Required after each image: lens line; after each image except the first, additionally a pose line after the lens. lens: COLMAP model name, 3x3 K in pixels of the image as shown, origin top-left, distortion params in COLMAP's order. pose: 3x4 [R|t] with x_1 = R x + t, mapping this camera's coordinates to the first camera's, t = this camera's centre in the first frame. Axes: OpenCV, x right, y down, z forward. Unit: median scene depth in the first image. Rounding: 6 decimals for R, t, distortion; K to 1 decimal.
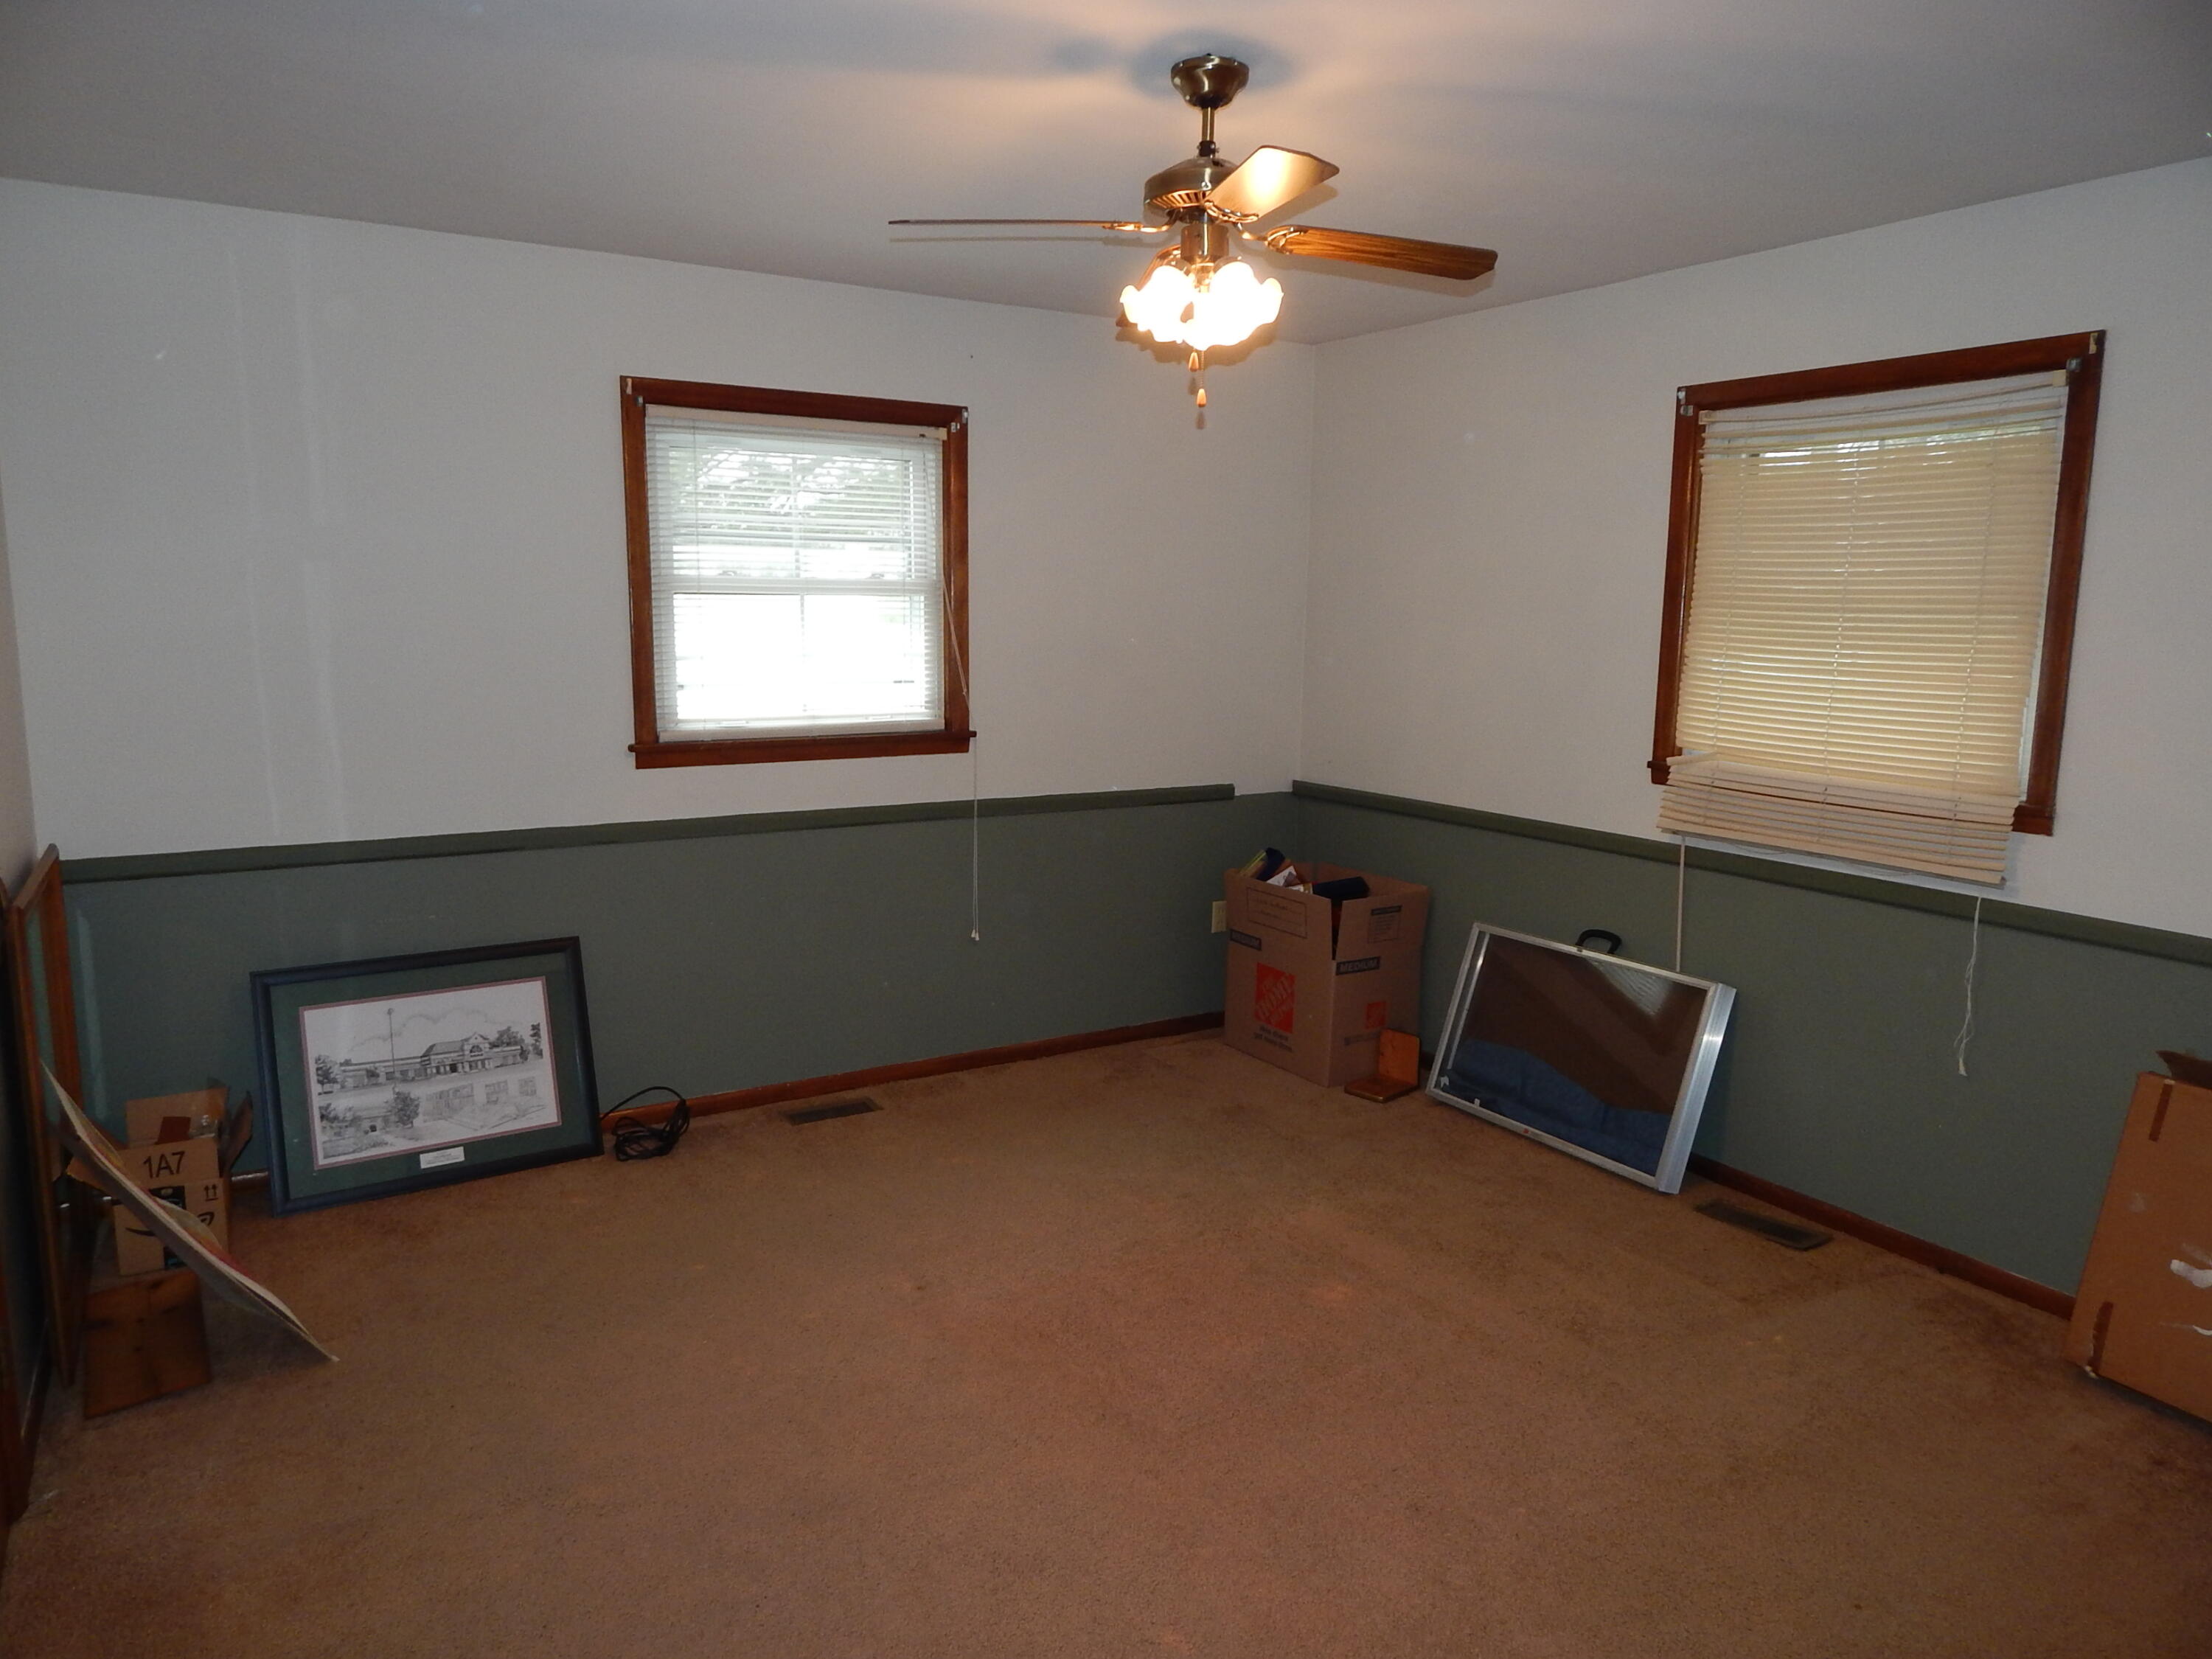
lens RADIAL K [[1428.6, 0, 1095.0], [0, 1428.6, 820.2], [0, 0, 1]] dist [-0.000282, -0.020358]
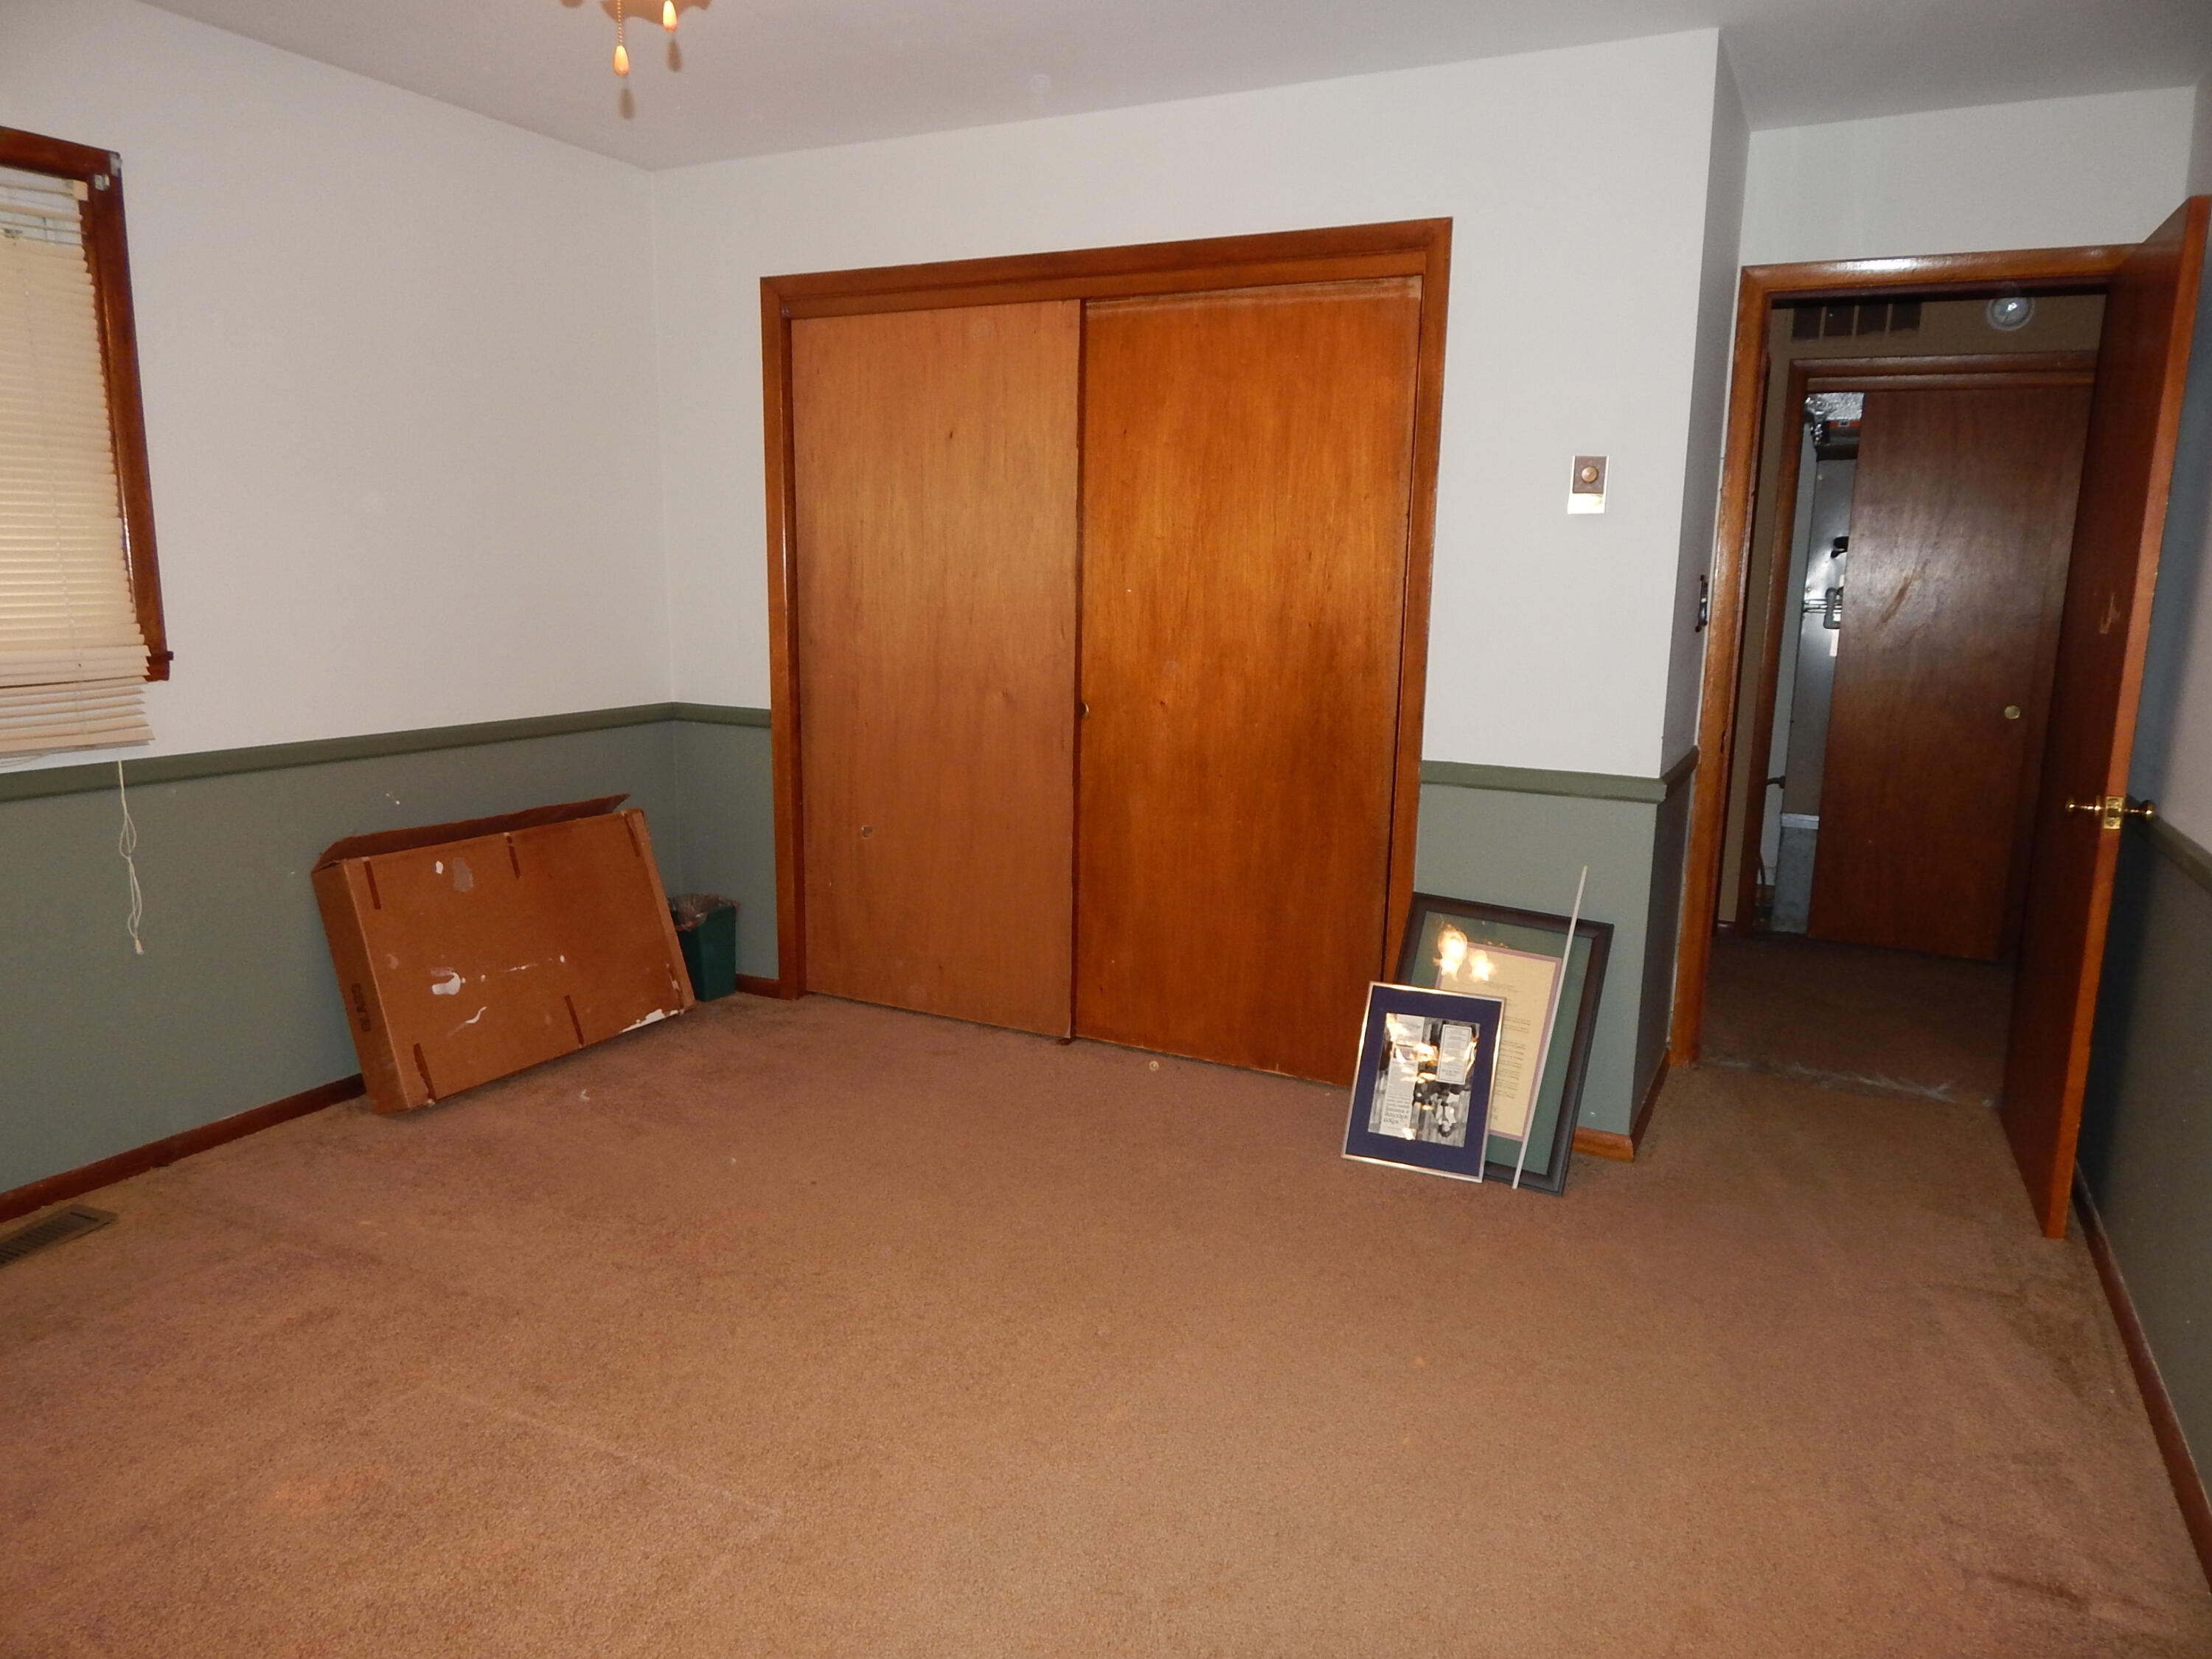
lens RADIAL K [[1428.6, 0, 1095.0], [0, 1428.6, 820.2], [0, 0, 1]] dist [-0.000282, -0.020358]
pose [[-0.513640, -0.176656, 0.839623, -0.492806], [0.109076, 0.957191, 0.268120, -0.088682], [-0.851044, 0.229300, -0.472383, 0.929698]]
